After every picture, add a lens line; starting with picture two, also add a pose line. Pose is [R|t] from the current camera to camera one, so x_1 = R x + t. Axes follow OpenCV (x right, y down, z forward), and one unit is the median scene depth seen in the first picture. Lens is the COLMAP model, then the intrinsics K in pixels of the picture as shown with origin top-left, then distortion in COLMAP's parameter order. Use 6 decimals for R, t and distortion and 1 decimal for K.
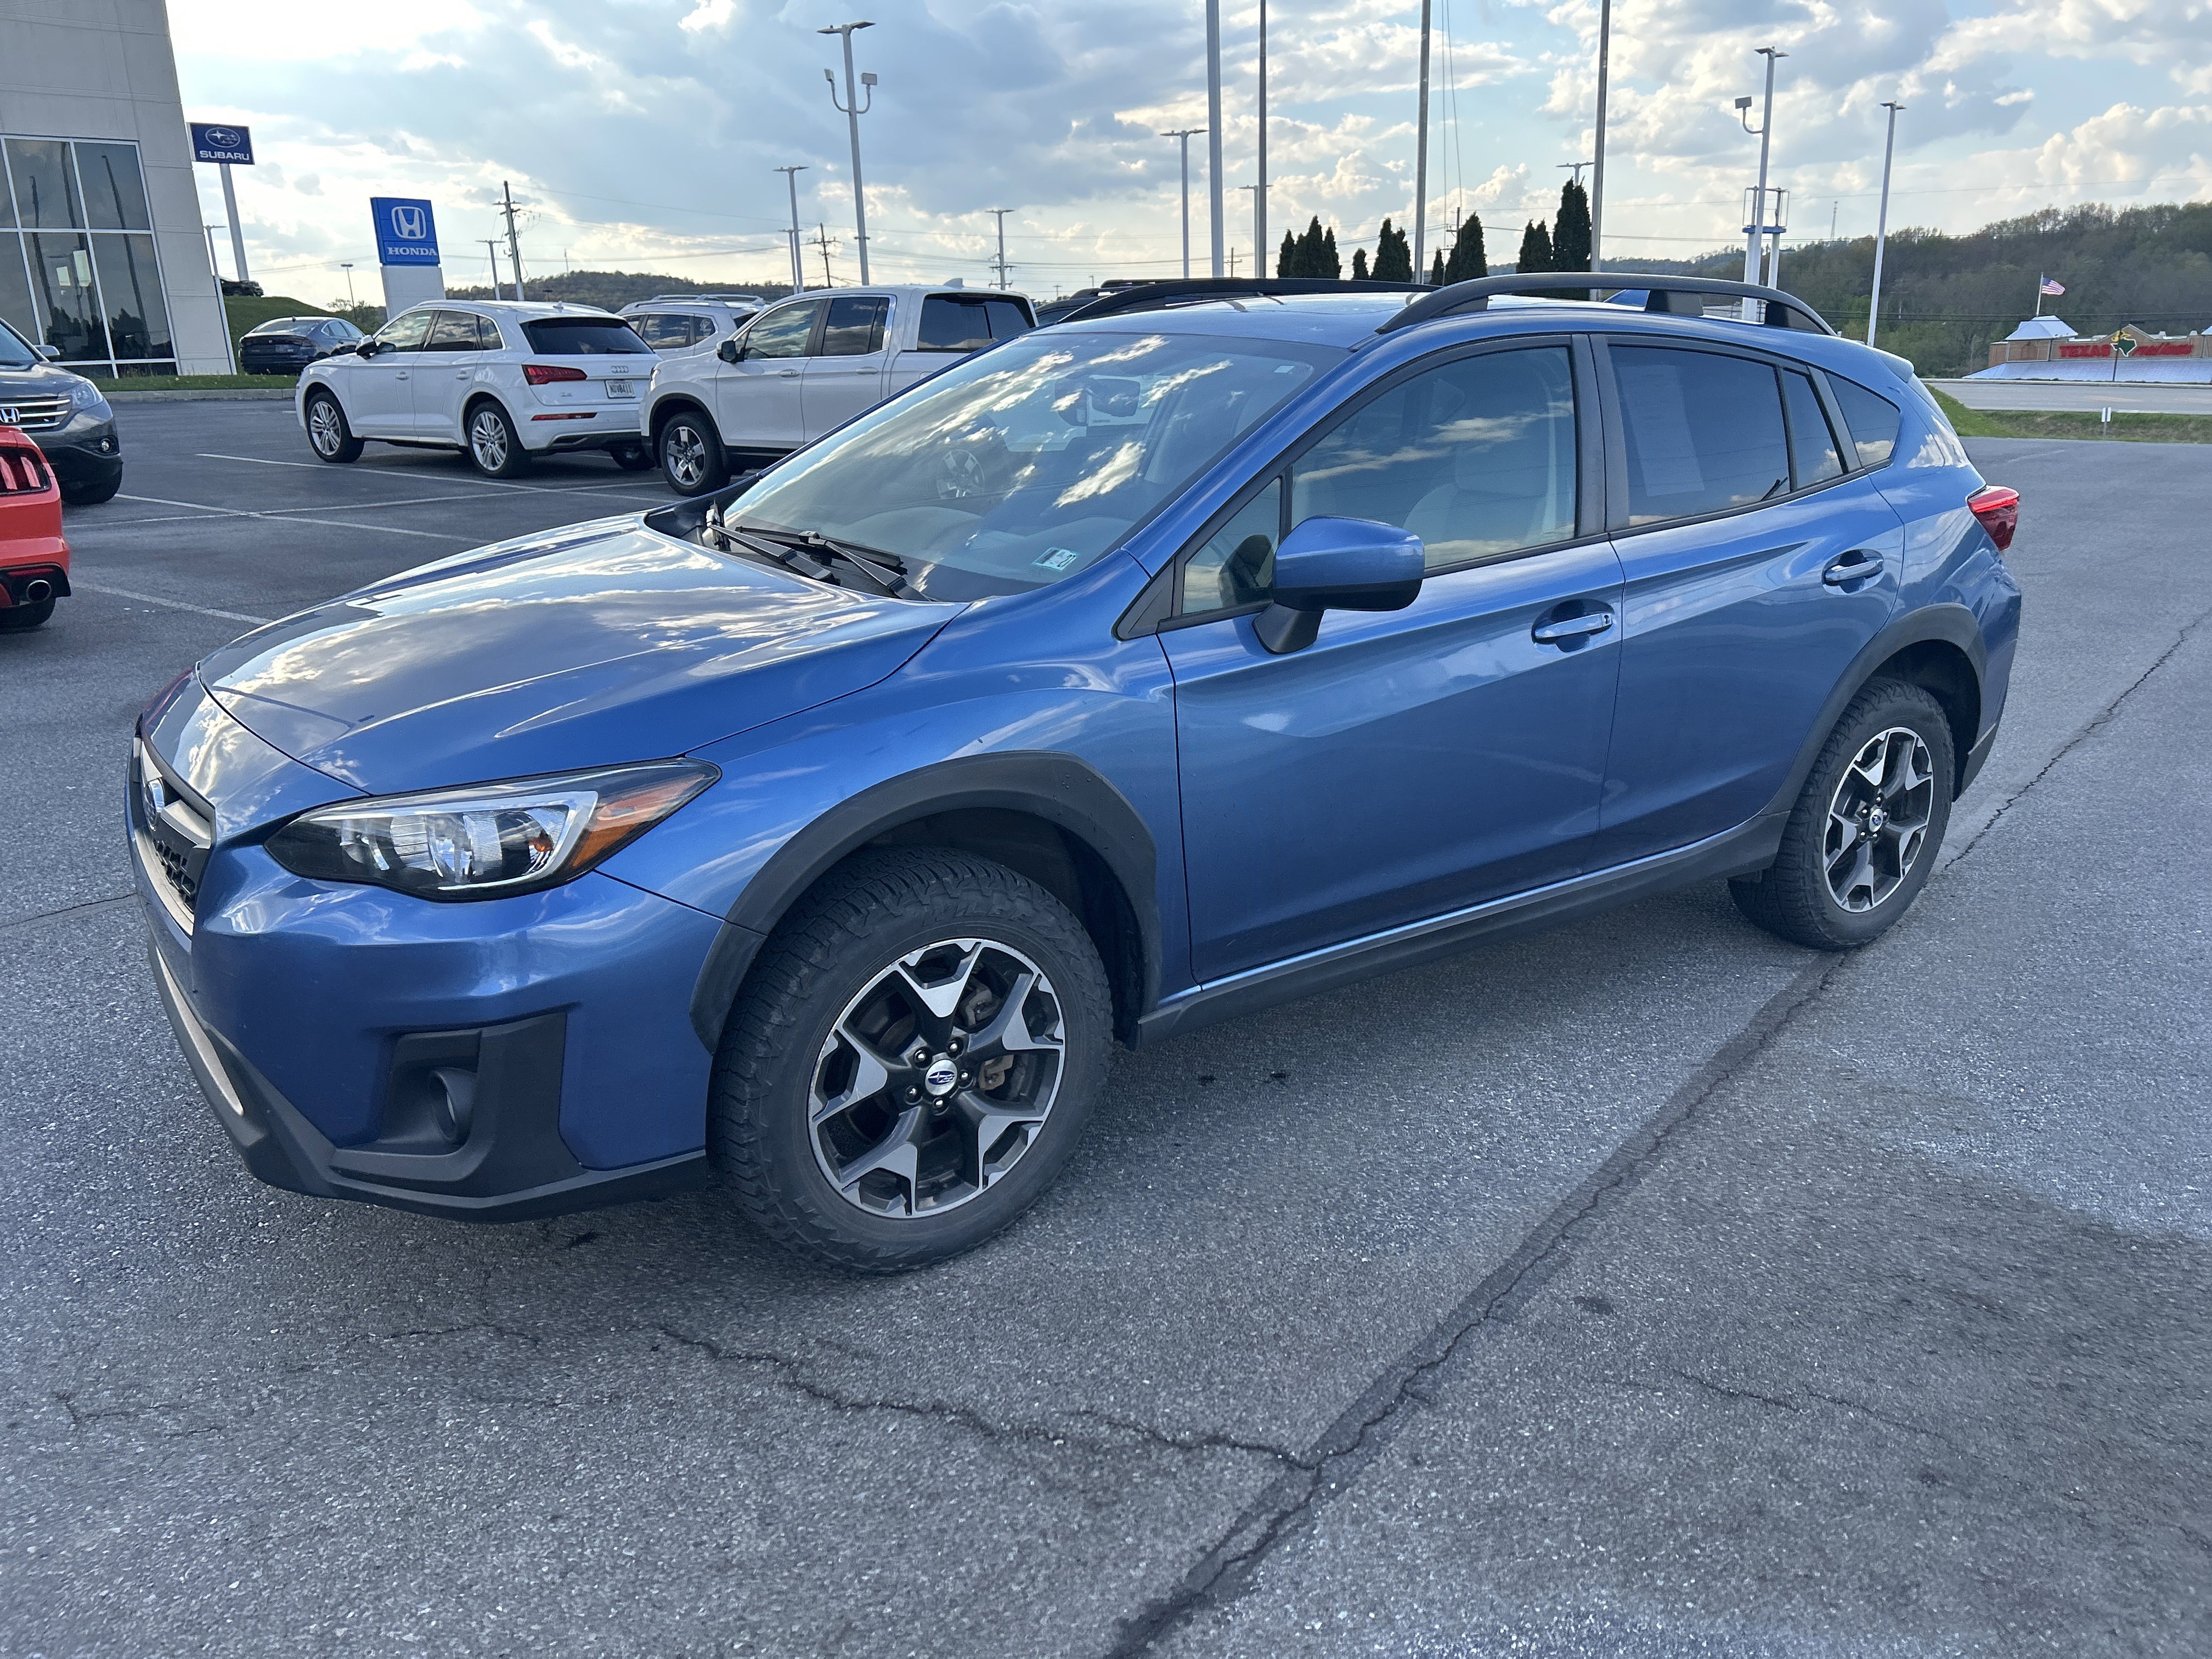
lens RADIAL K [[1703.5, 0, 1142.8], [0, 1703.5, 823.2], [0, 0, 1]] dist [0.055642, -0.059985]
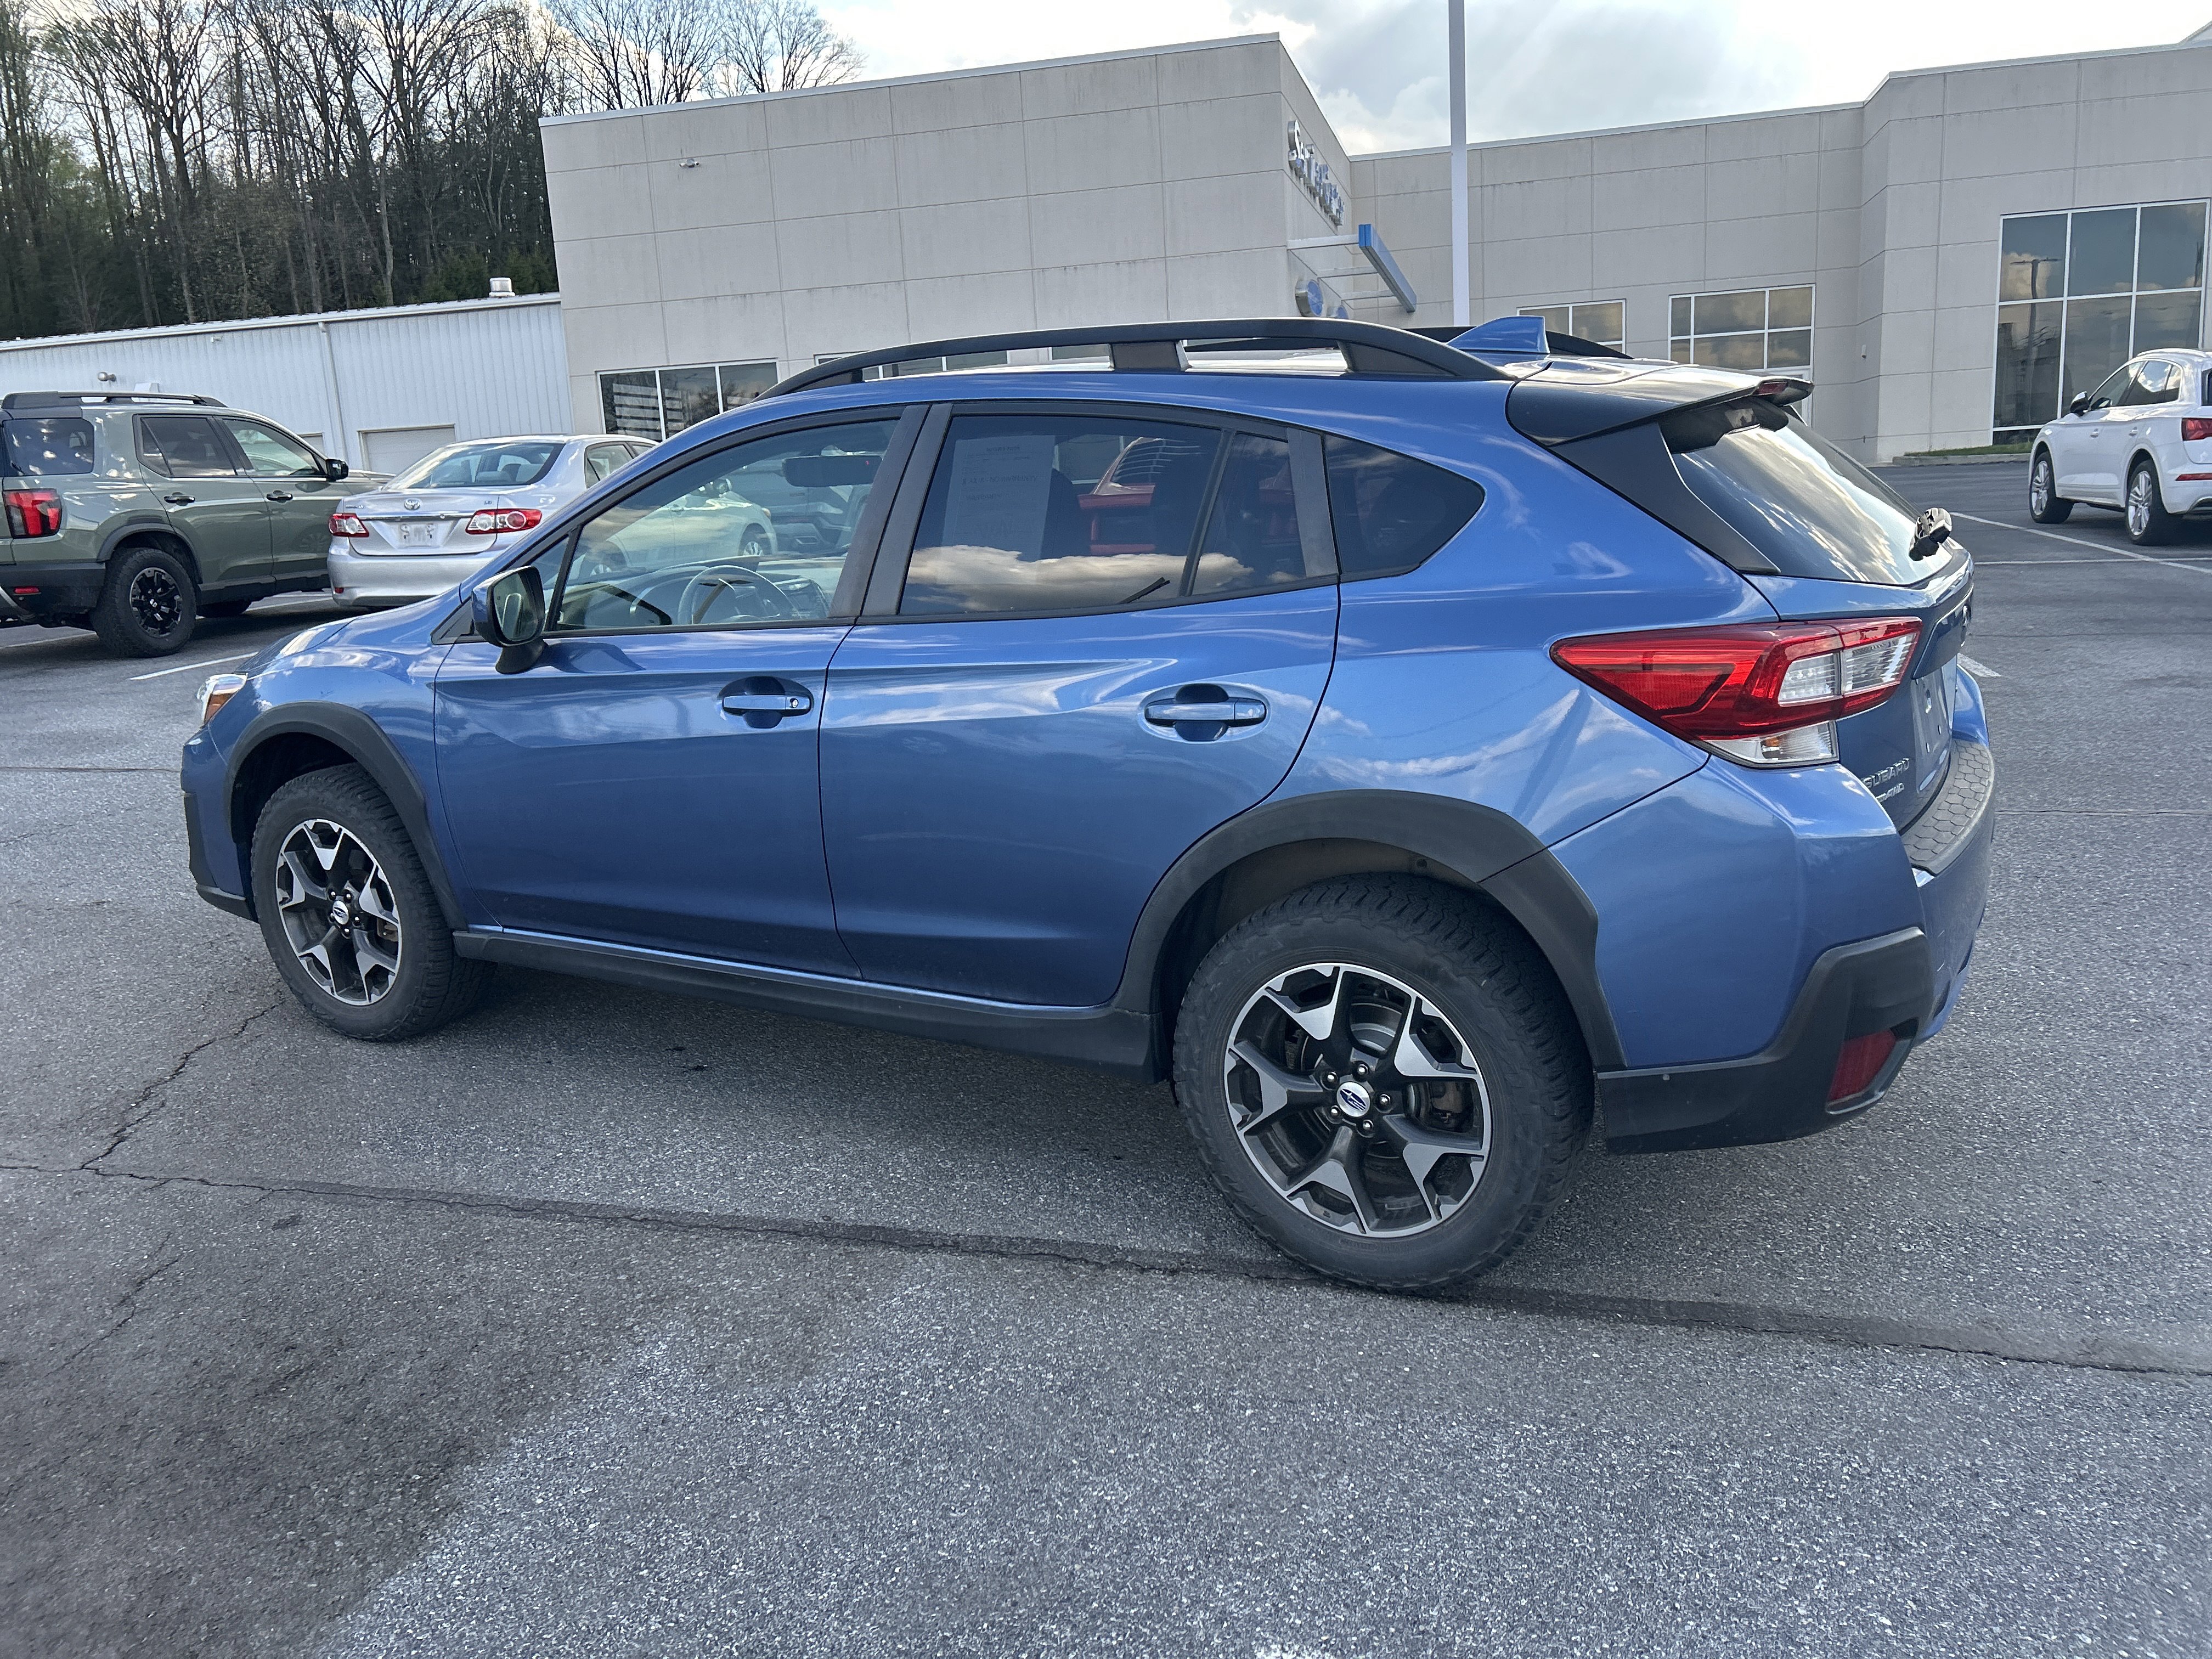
lens RADIAL K [[1703.5, 0, 1117.3], [0, 1703.5, 812.2], [0, 0, 1]] dist [0.055642, -0.059985]
pose [[0.372360, 0.181489, -0.910170, 1.195409], [-0.215492, 0.970799, 0.105418, -0.195879], [0.902724, 0.156881, 0.400596, 0.781849]]
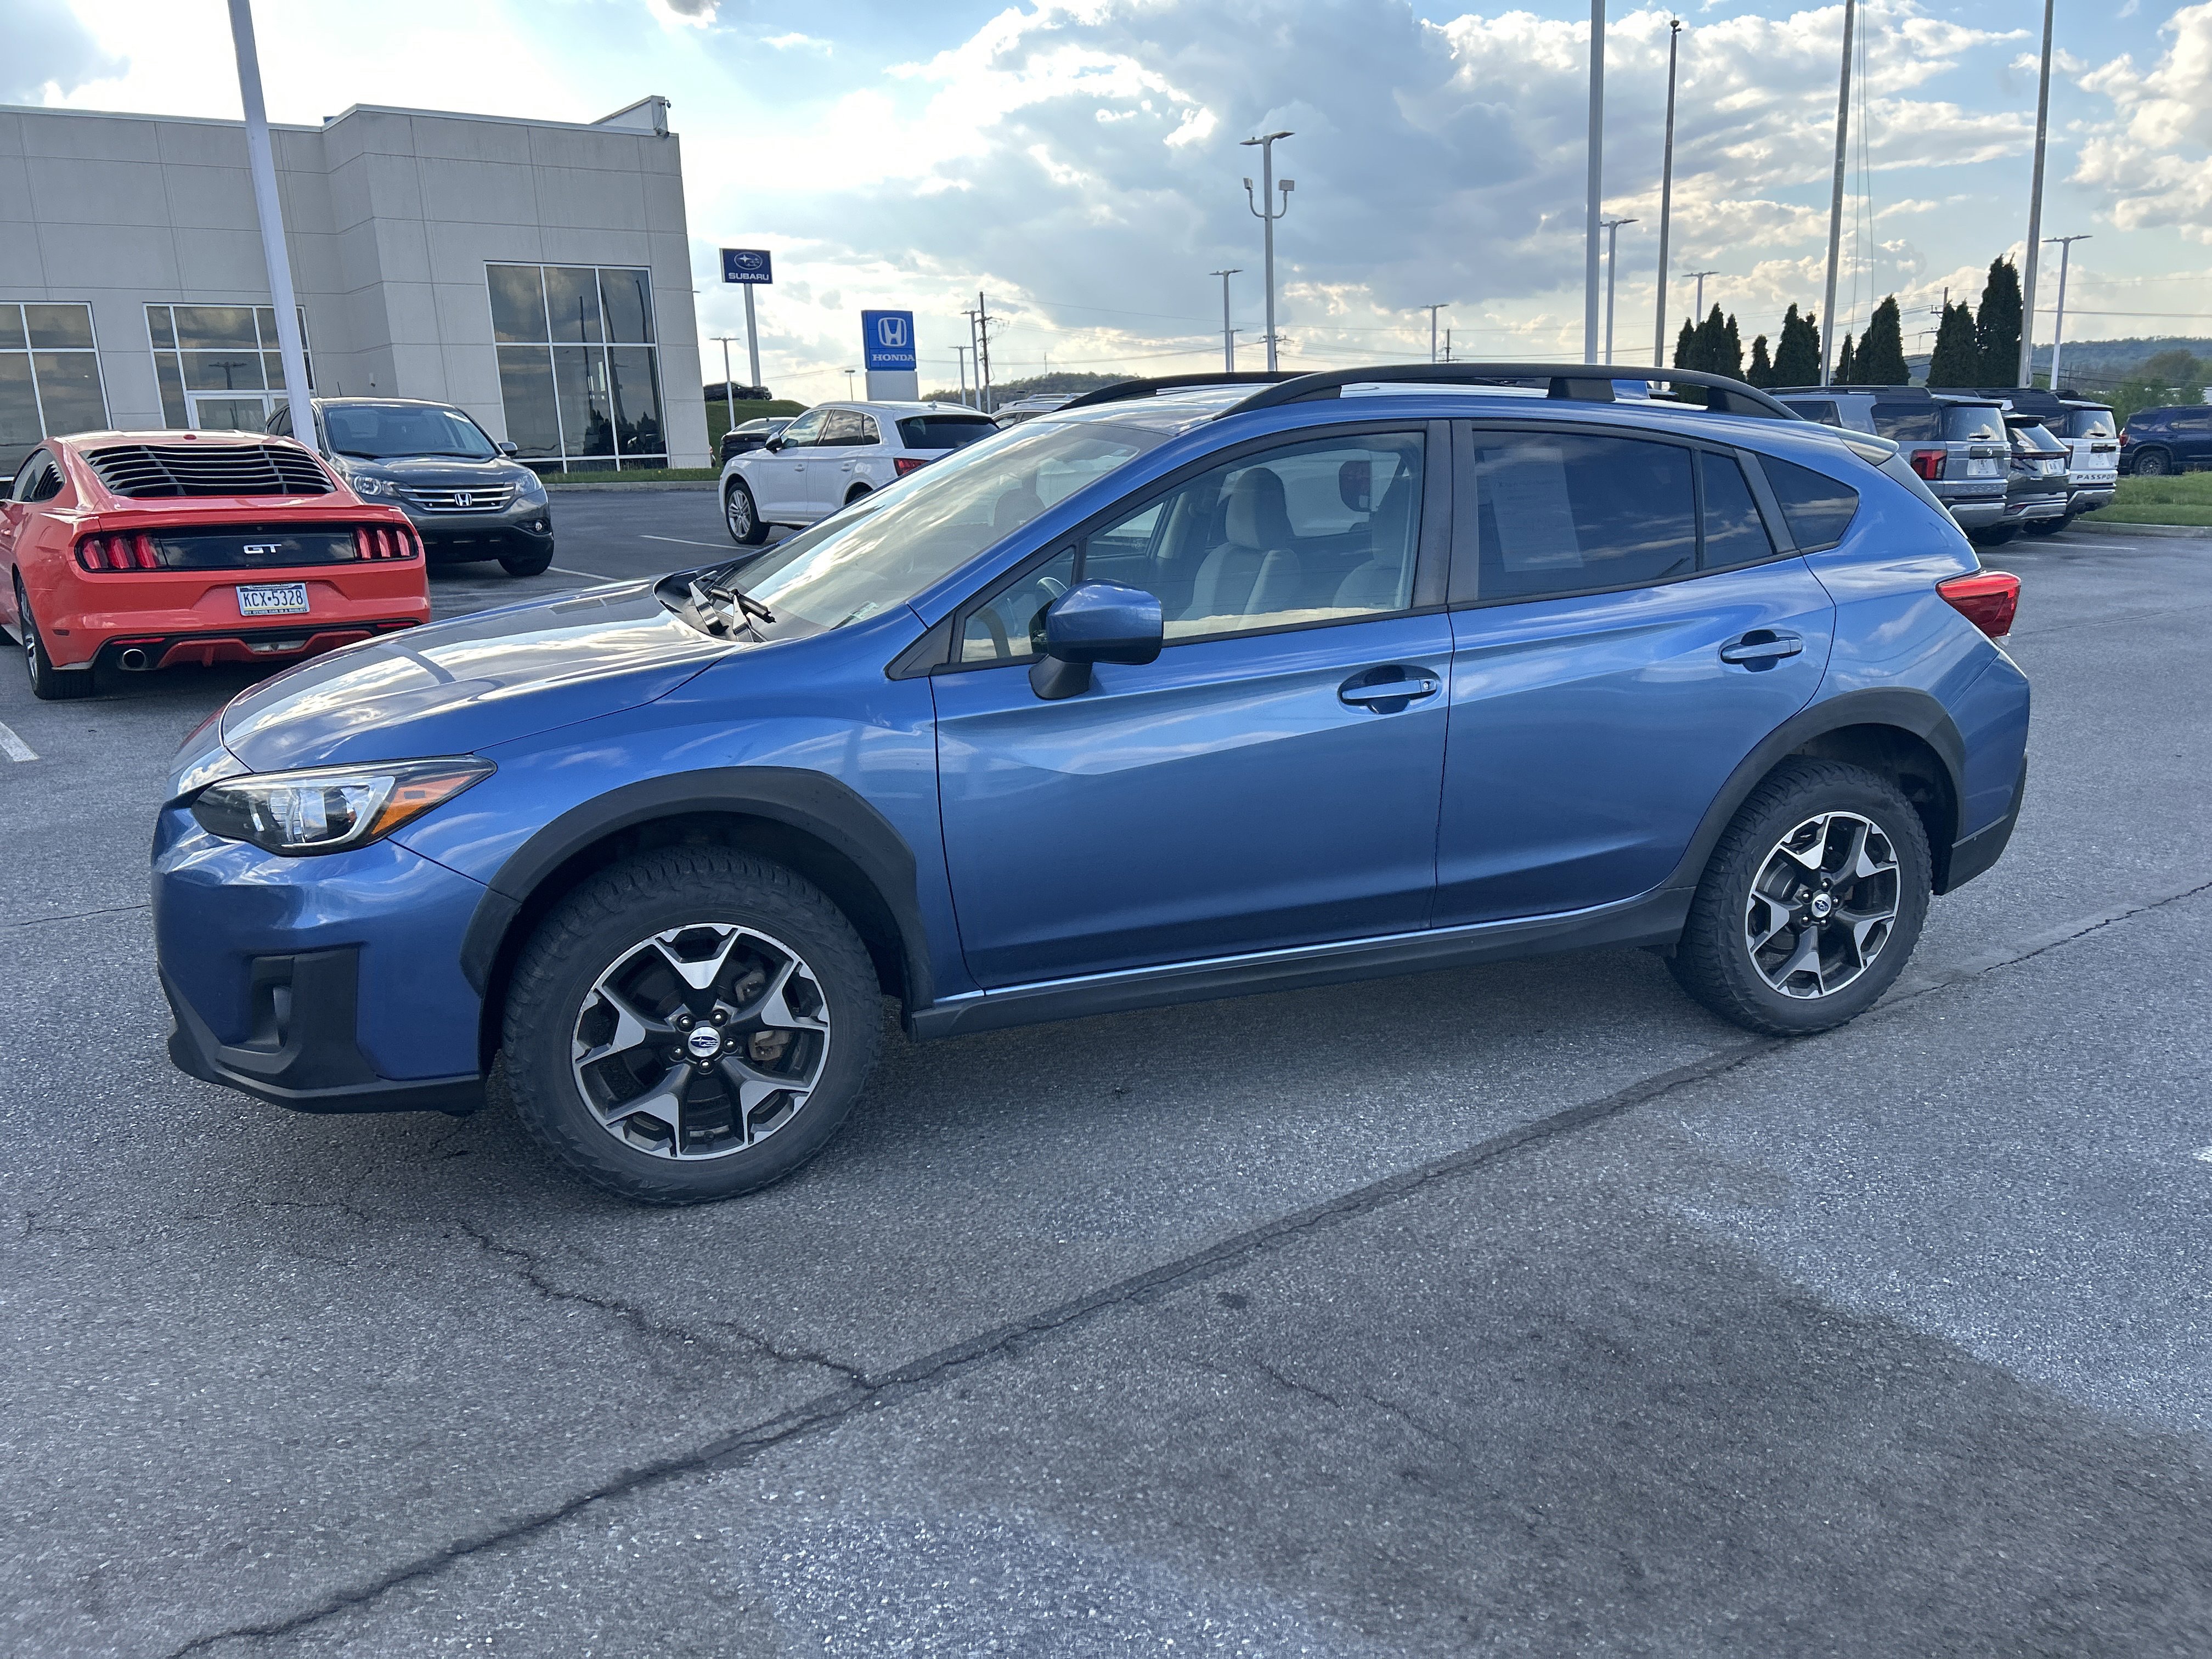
lens RADIAL K [[1703.5, 0, 1139.5], [0, 1703.5, 834.7], [0, 0, 1]] dist [0.055642, -0.059985]
pose [[0.965815, 0.054022, -0.253541, 0.364881], [-0.065271, 0.997212, -0.036158, 0.022956], [0.250881, 0.051470, 0.966649, -0.060103]]
